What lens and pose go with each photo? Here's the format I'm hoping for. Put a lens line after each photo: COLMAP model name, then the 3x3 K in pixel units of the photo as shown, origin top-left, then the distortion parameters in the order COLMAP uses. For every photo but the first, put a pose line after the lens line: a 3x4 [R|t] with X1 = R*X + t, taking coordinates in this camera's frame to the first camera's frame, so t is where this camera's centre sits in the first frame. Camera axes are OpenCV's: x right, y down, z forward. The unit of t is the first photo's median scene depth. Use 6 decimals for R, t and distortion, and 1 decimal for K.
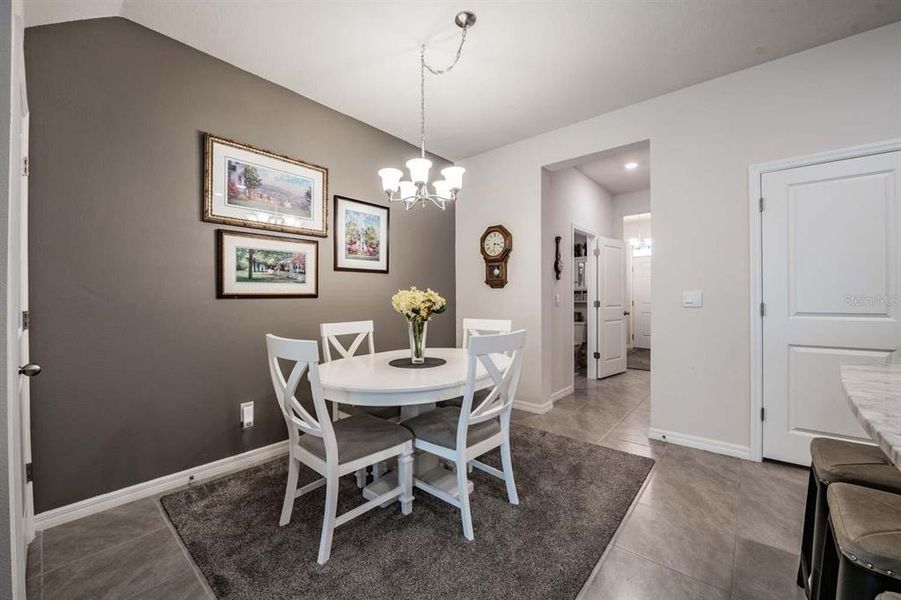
lens RADIAL K [[357.6, 0, 457.3], [0, 357.6, 299.1], [0, 0, 1]] dist [-0.010831, -0.001674]
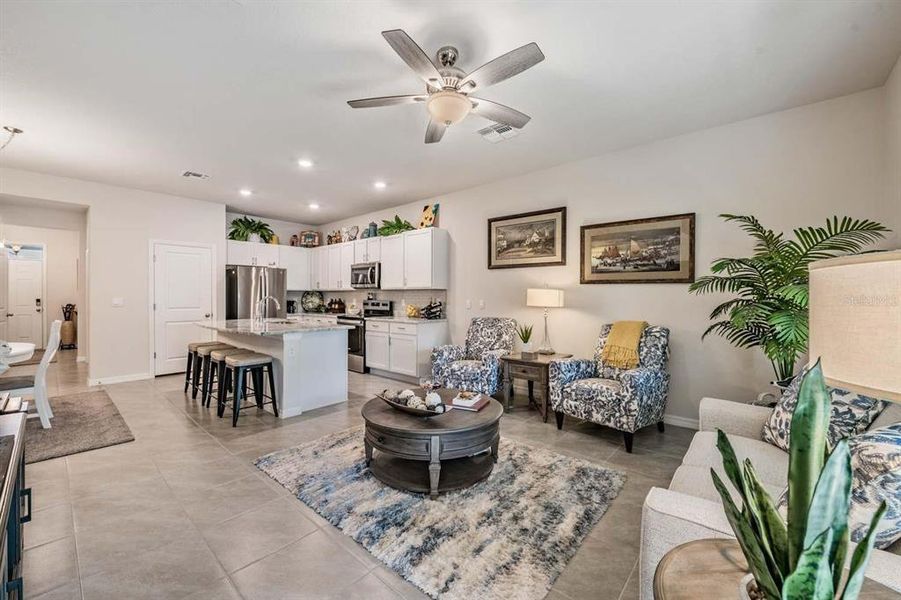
lens RADIAL K [[357.6, 0, 444.9], [0, 357.6, 297.1], [0, 0, 1]] dist [-0.010831, -0.001674]
pose [[0.027485, 0.005728, 0.999606, -1.184492], [0.000648, 0.999983, -0.005748, -0.015550], [-0.999622, 0.000805, 0.027480, -0.780980]]
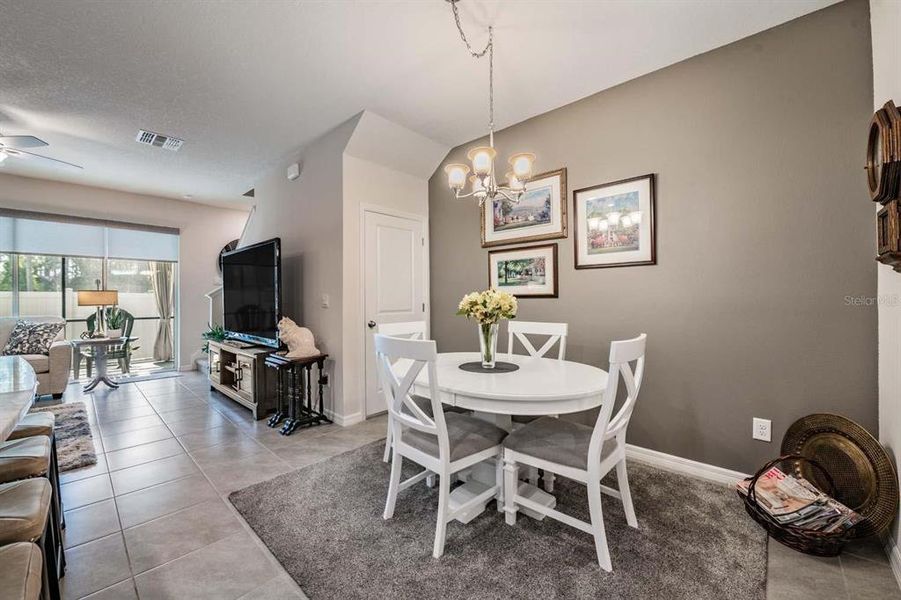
lens RADIAL K [[357.6, 0, 452.9], [0, 357.6, 302.4], [0, 0, 1]] dist [-0.010831, -0.001674]
pose [[-0.051510, 0.019542, -0.998481, 0.730315], [0.000730, 0.999809, 0.019531, -0.011794], [0.998672, 0.000277, -0.051515, 0.828152]]
